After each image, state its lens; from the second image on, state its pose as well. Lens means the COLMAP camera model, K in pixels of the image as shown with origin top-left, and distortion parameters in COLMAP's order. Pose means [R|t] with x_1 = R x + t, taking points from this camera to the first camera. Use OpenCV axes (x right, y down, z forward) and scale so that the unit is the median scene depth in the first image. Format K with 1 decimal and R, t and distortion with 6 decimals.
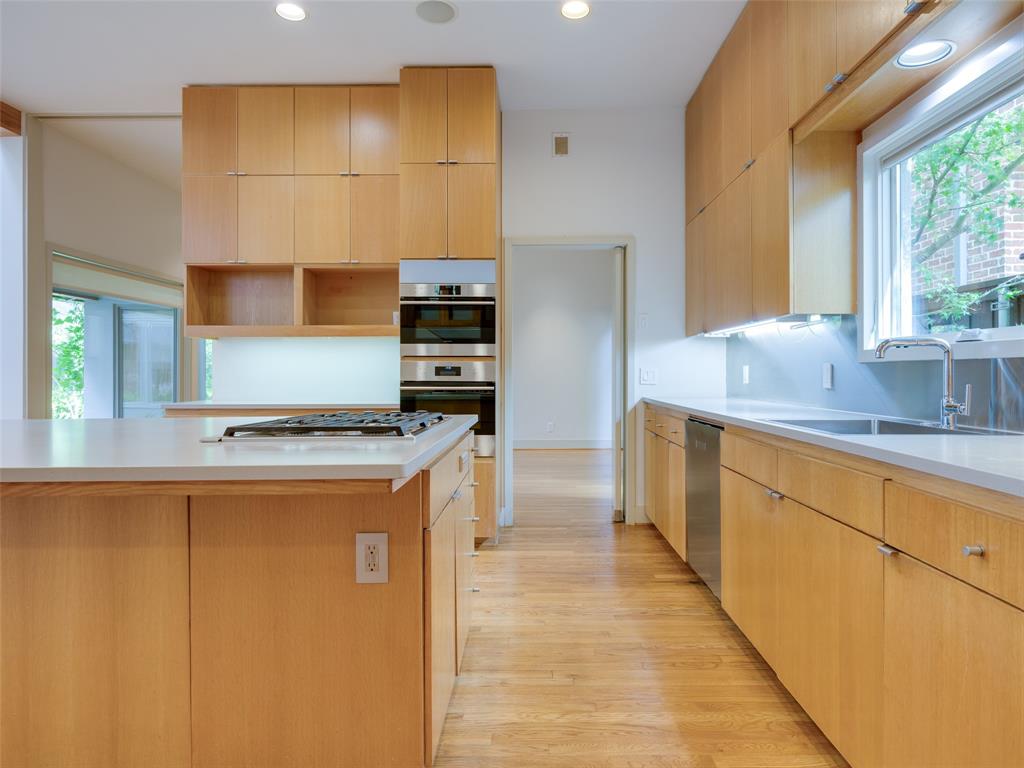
lens RADIAL K [[656.6, 0, 517.4], [0, 656.6, 382.0], [0, 0, 1]] dist [-0.003293, -0.003407]
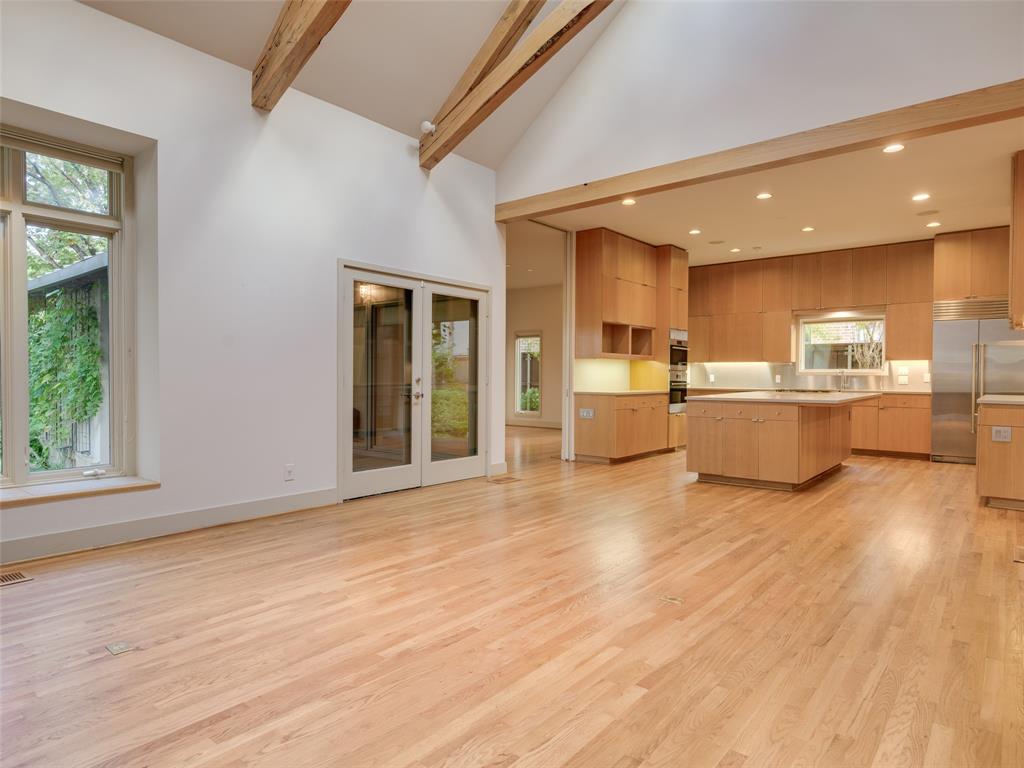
lens RADIAL K [[622.2, 0, 511.9], [0, 622.2, 388.5], [0, 0, 1]] dist [-0.001457, 0.002457]
pose [[0.611376, -0.009922, 0.791278, -2.191751], [0.002580, 0.999941, 0.010545, 0.000421], [-0.791336, -0.004406, 0.611366, 0.097041]]
